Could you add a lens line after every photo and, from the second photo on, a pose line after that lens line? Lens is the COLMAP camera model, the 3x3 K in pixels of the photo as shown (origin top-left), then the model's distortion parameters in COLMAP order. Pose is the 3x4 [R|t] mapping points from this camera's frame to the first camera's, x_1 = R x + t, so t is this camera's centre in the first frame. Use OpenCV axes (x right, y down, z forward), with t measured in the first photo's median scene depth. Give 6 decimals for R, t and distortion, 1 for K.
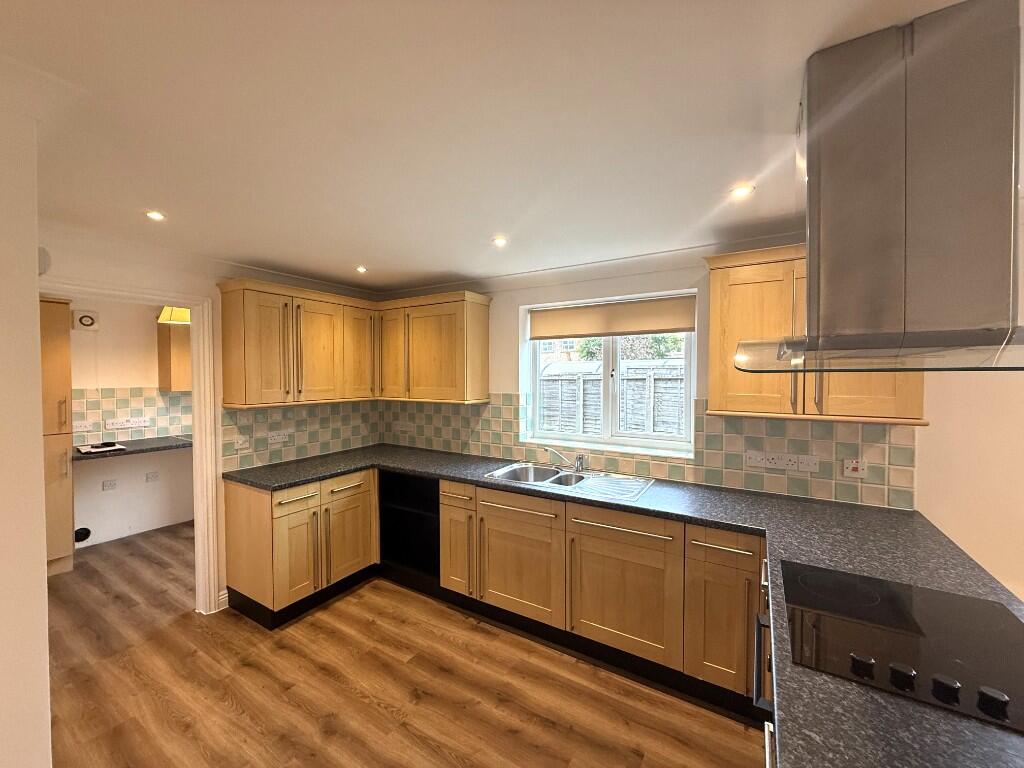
lens RADIAL K [[407.2, 0, 507.5], [0, 407.2, 383.4], [0, 0, 1]] dist [-0.000076, -0.000225]
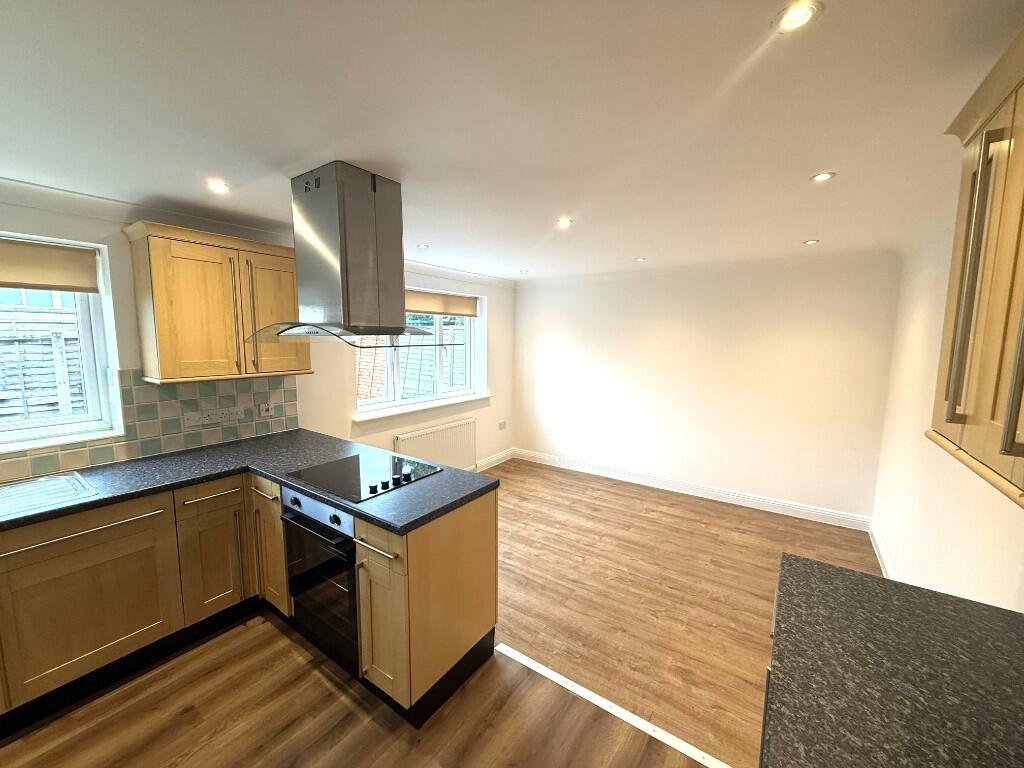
lens RADIAL K [[407.2, 0, 511.1], [0, 407.2, 382.8], [0, 0, 1]] dist [-0.000076, -0.000225]
pose [[0.051967, -0.113149, 0.992218, -0.362558], [0.015382, 0.993533, 0.112493, -0.019820], [-0.998530, 0.009417, 0.053372, 0.066268]]
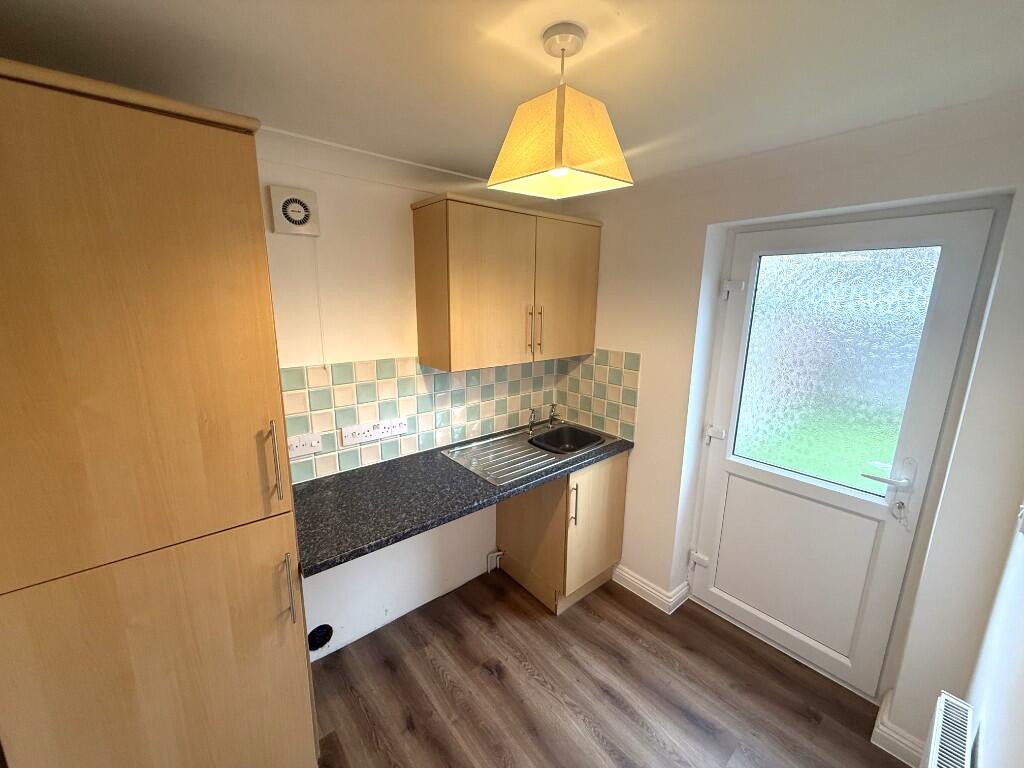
lens RADIAL K [[407.2, 0, 519.9], [0, 407.2, 387.9], [0, 0, 1]] dist [-0.000076, -0.000225]
pose [[0.958079, 0.073819, -0.276830, -0.913186], [-0.023807, 0.983407, 0.179842, -0.069973], [0.285512, -0.165713, 0.943940, 0.853290]]
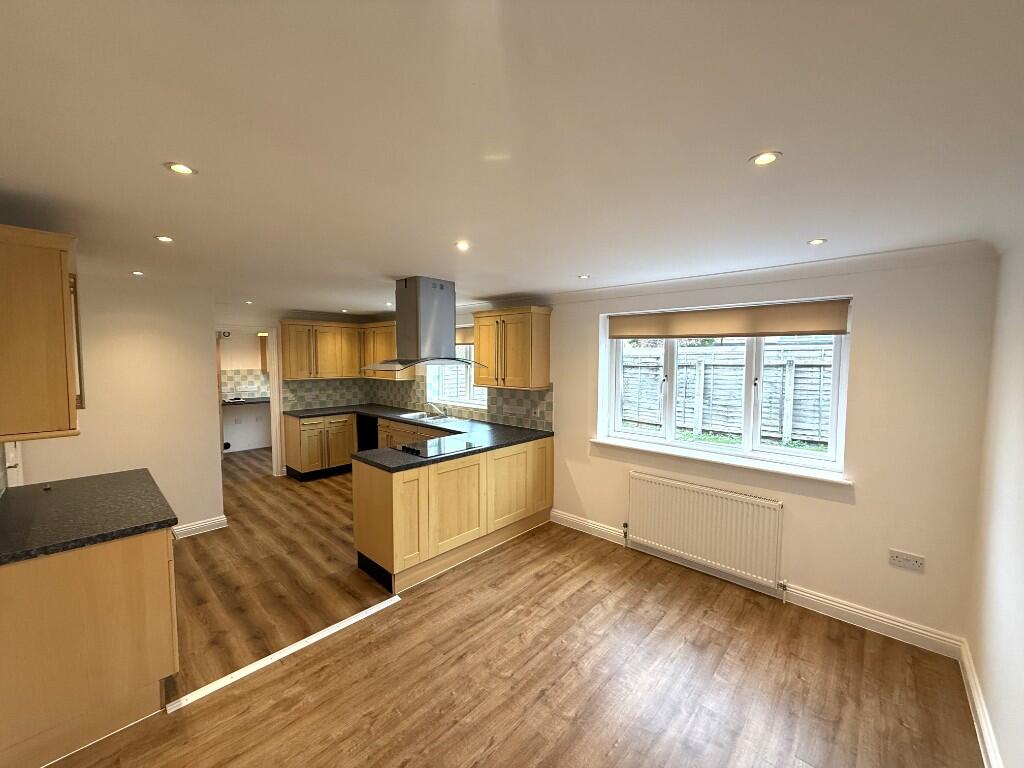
lens RADIAL K [[407.2, 0, 506.4], [0, 407.2, 383.4], [0, 0, 1]] dist [-0.000076, -0.000225]
pose [[0.979904, 0.017697, -0.198684, 0.850542], [-0.009504, 0.999068, 0.042114, -0.022679], [0.199244, -0.039379, 0.979158, -0.826560]]
